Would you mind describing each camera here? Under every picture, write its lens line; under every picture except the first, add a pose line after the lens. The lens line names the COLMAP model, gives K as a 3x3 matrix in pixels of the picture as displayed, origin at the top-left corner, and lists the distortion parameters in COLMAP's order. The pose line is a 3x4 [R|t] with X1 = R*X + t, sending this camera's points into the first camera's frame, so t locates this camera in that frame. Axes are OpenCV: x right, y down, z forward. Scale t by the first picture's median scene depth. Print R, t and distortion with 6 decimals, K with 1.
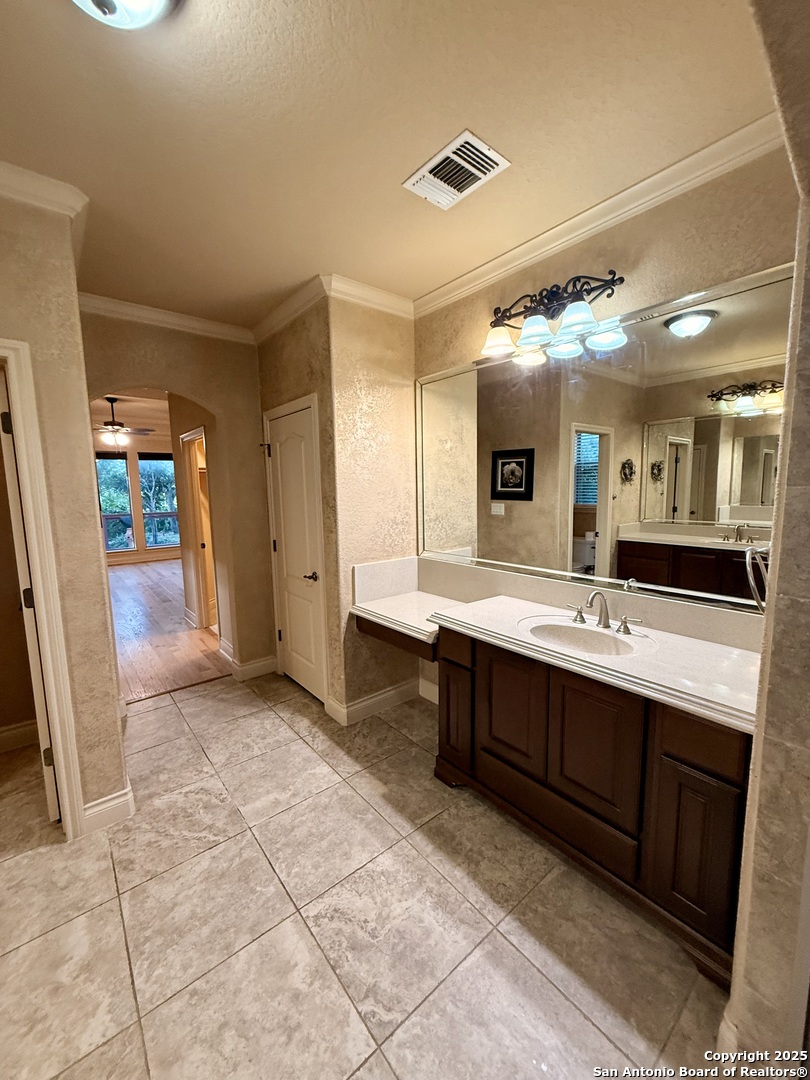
lens RADIAL K [[429.2, 0, 403.8], [0, 429.2, 539.2], [0, 0, 1]] dist [-0.001303, 0.000621]
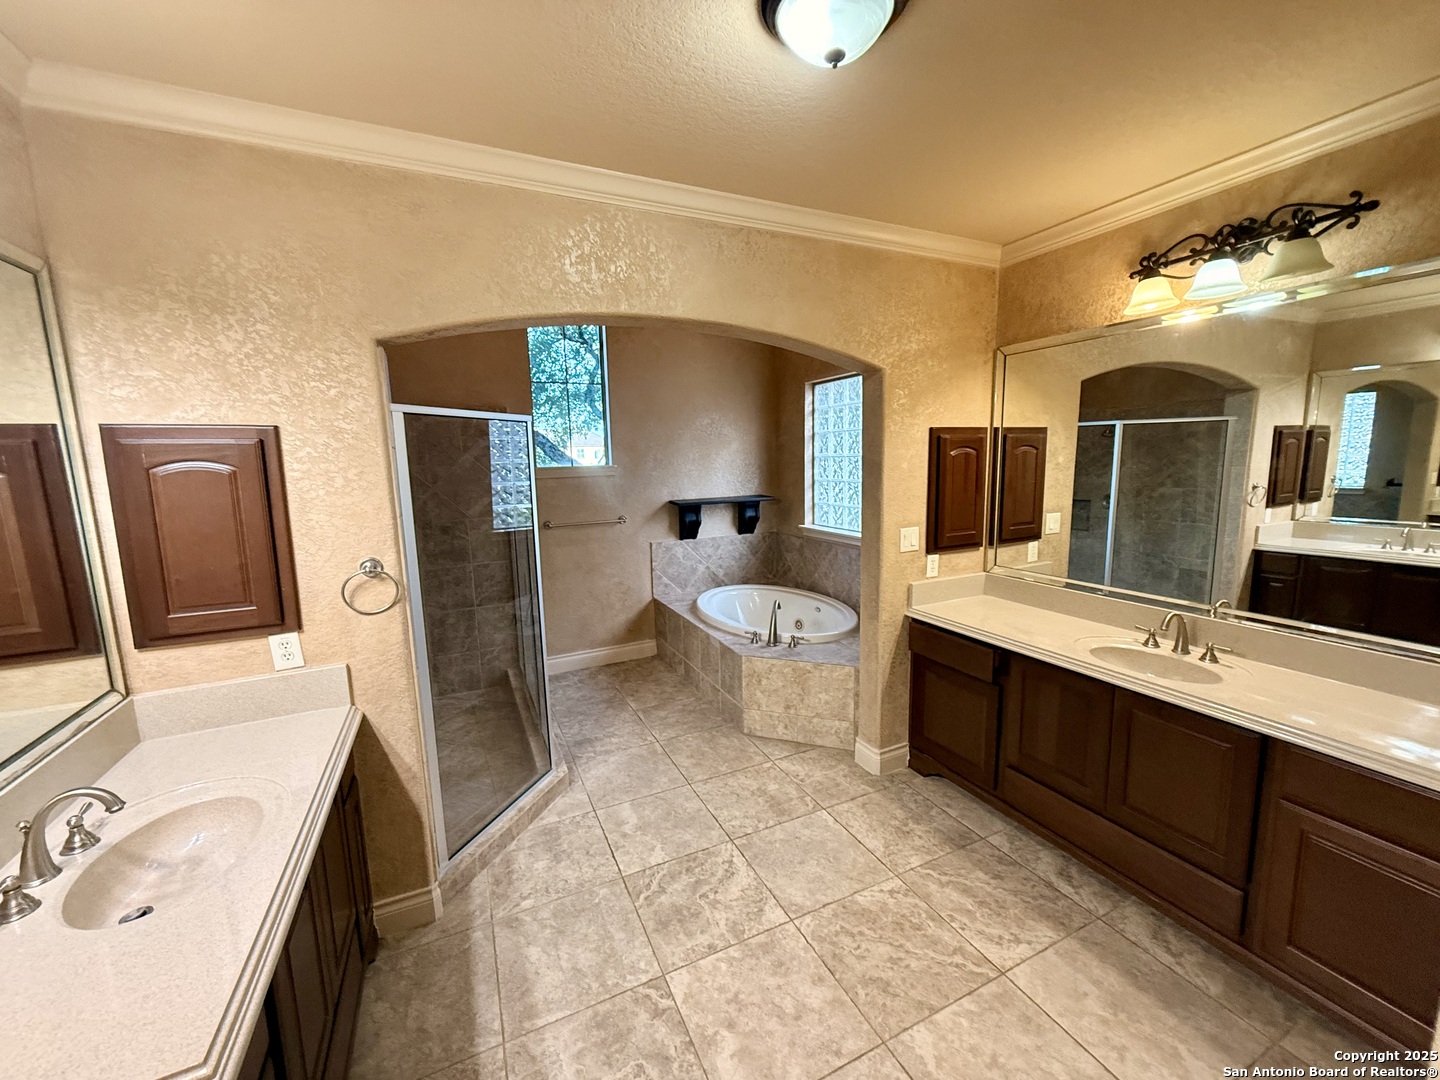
lens RADIAL K [[570.0, 0, 721.3], [0, 570.0, 540.3], [0, 0, 1]] dist [-0.001717, -0.000454]
pose [[-0.969542, 0.004200, 0.244889, -0.453717], [0.068852, 0.964207, 0.256054, -0.291663], [-0.235048, 0.265116, -0.935129, 1.581398]]
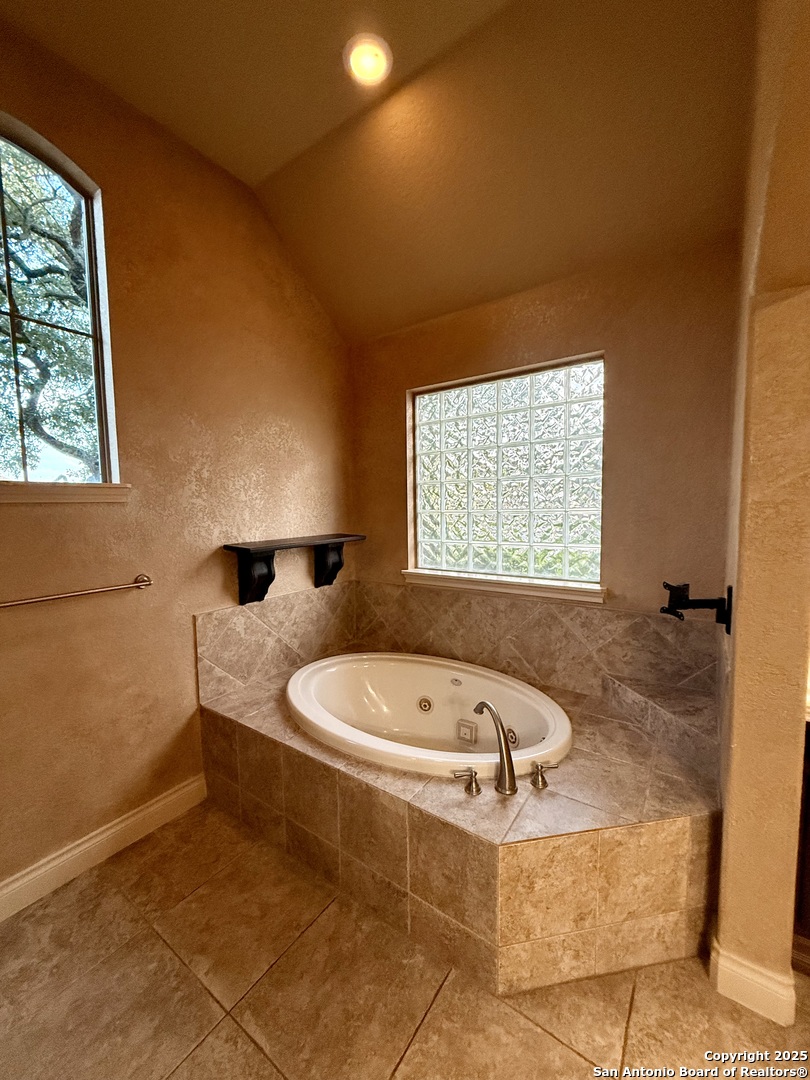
lens RADIAL K [[429.2, 0, 403.8], [0, 429.2, 539.2], [0, 0, 1]] dist [-0.001303, 0.000621]
pose [[-0.963668, 0.052574, -0.261879, 0.355288], [-0.000499, 0.980082, 0.198594, -0.042362], [0.267104, 0.191509, -0.944447, 0.269277]]
